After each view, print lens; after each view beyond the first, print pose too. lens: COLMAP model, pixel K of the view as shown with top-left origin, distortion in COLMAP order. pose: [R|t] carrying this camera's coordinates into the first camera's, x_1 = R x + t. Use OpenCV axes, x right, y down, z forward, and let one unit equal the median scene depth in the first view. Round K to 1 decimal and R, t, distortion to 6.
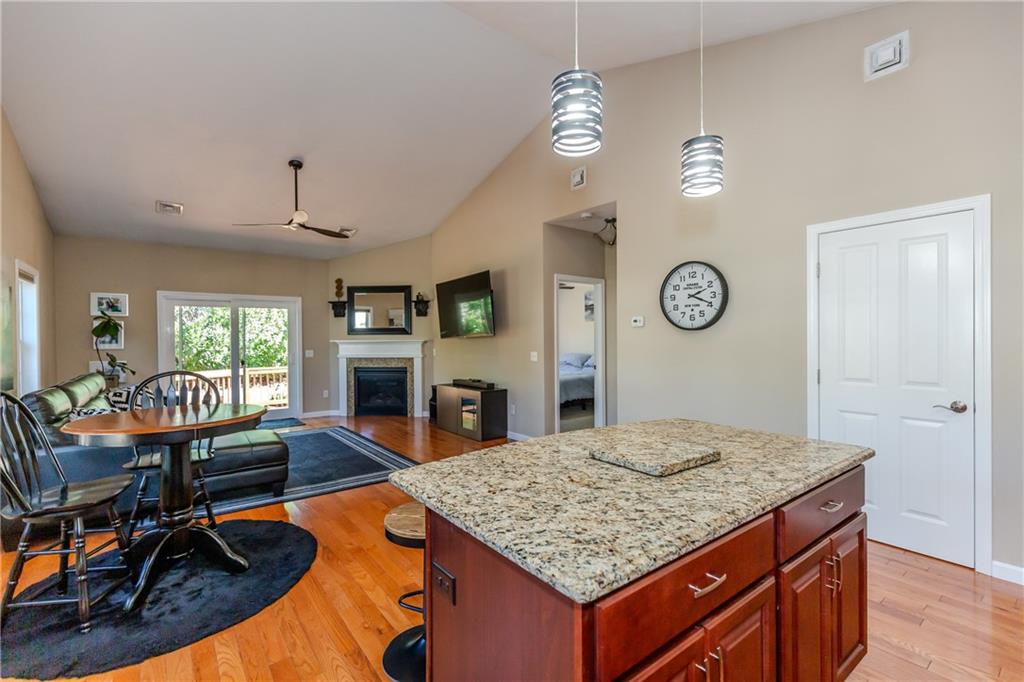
lens RADIAL K [[468.5, 0, 535.9], [0, 468.5, 338.2], [0, 0, 1]] dist [0.009702, -0.001969]
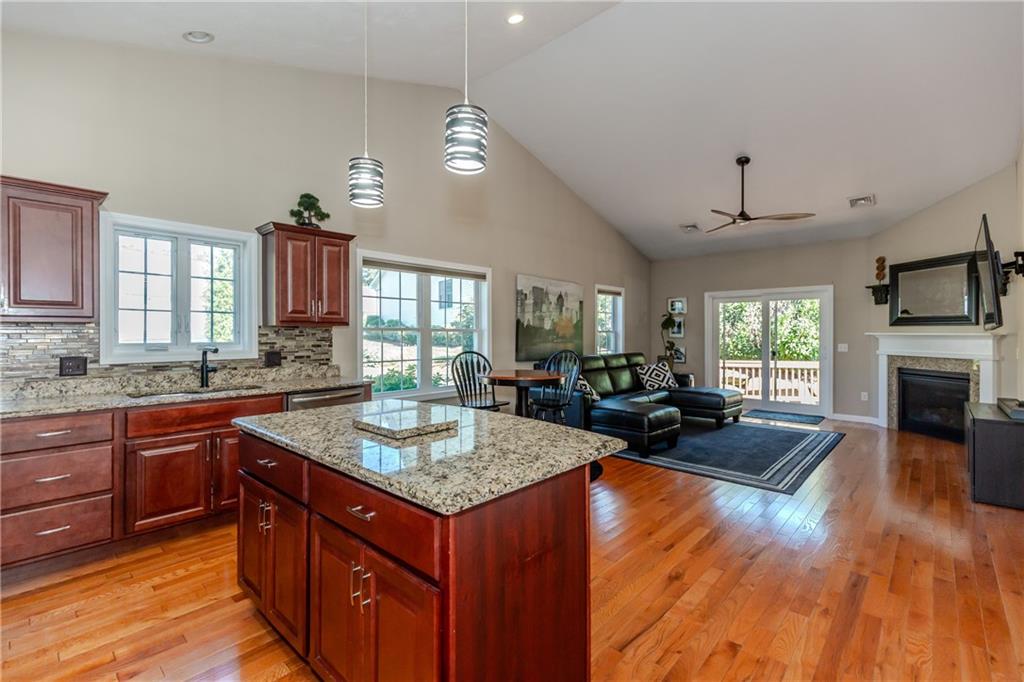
lens RADIAL K [[468.5, 0, 505.8], [0, 468.5, 338.9], [0, 0, 1]] dist [0.009702, -0.001969]
pose [[0.164757, 0.017282, -0.986183, 0.288811], [-0.001494, 0.999850, 0.017272, 0.001566], [0.986333, -0.001372, 0.164758, 0.230775]]
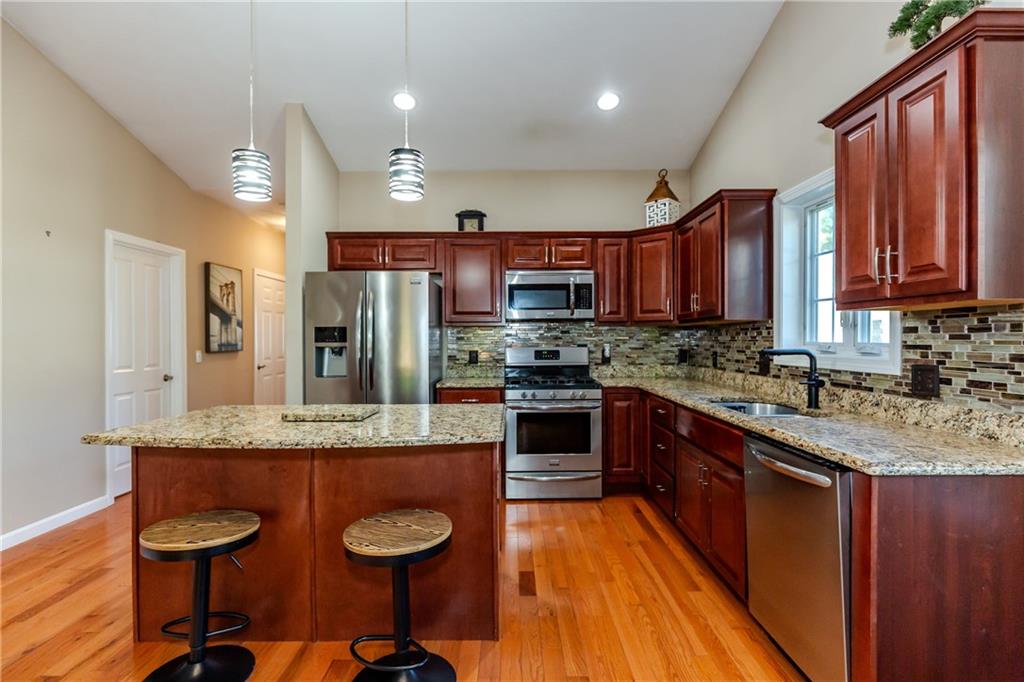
lens RADIAL K [[487.5, 0, 507.1], [0, 487.5, 340.5], [0, 0, 1]] dist [-0.010399, 0.001830]
pose [[-0.777229, 0.005679, 0.629193, -0.227785], [0.009374, 0.999953, 0.002554, 0.009237], [-0.629149, 0.007883, -0.777245, 0.385323]]
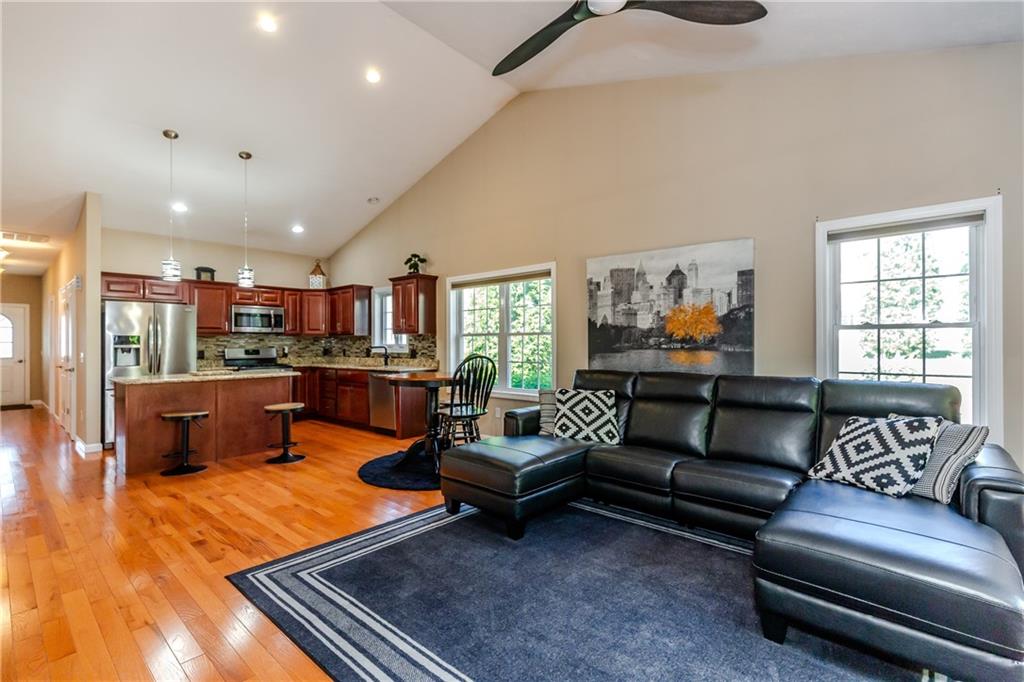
lens RADIAL K [[468.5, 0, 519.7], [0, 468.5, 342.1], [0, 0, 1]] dist [0.009702, -0.001969]
pose [[-0.983147, 0.010851, -0.182496, -0.272207], [0.011204, 0.999937, -0.000900, 0.013332], [0.182474, -0.002930, -0.983206, 0.947073]]
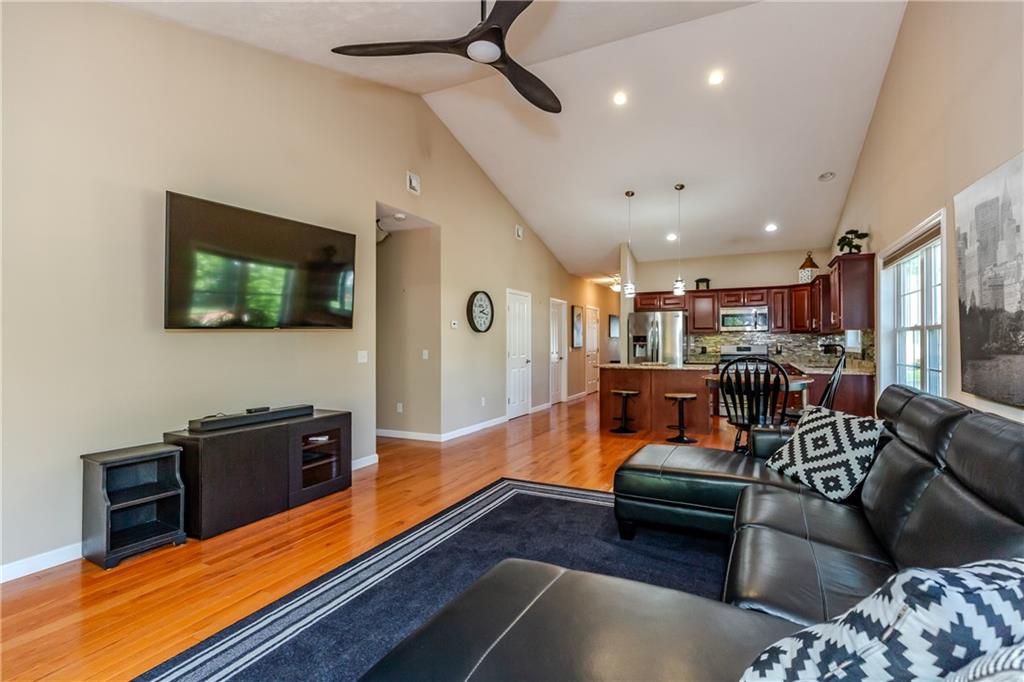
lens RADIAL K [[468.5, 0, 530.2], [0, 468.5, 342.2], [0, 0, 1]] dist [0.009702, -0.001969]
pose [[-0.443106, 0.008697, 0.896427, -0.635725], [0.007473, 0.999954, -0.006007, 0.015234], [-0.896438, 0.004037, -0.443150, 0.811073]]
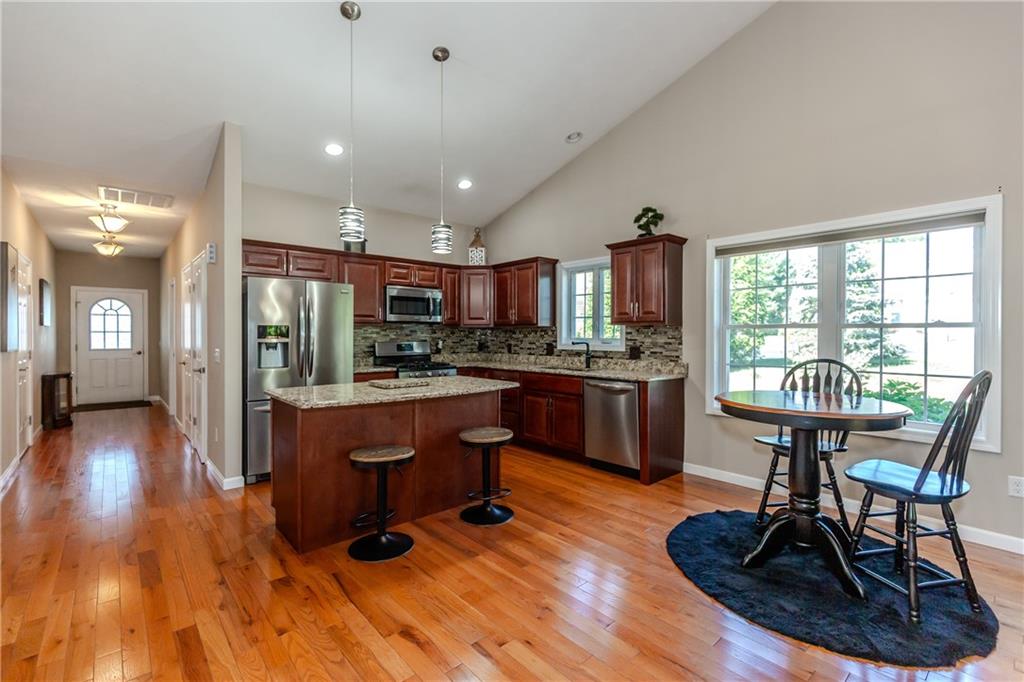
lens RADIAL K [[468.5, 0, 515.9], [0, 468.5, 337.4], [0, 0, 1]] dist [0.009702, -0.001969]
pose [[-0.998737, 0.004608, -0.050031, -0.056038], [0.004162, 0.999951, 0.009009, 0.005974], [0.050070, 0.008790, -0.998707, 0.660929]]
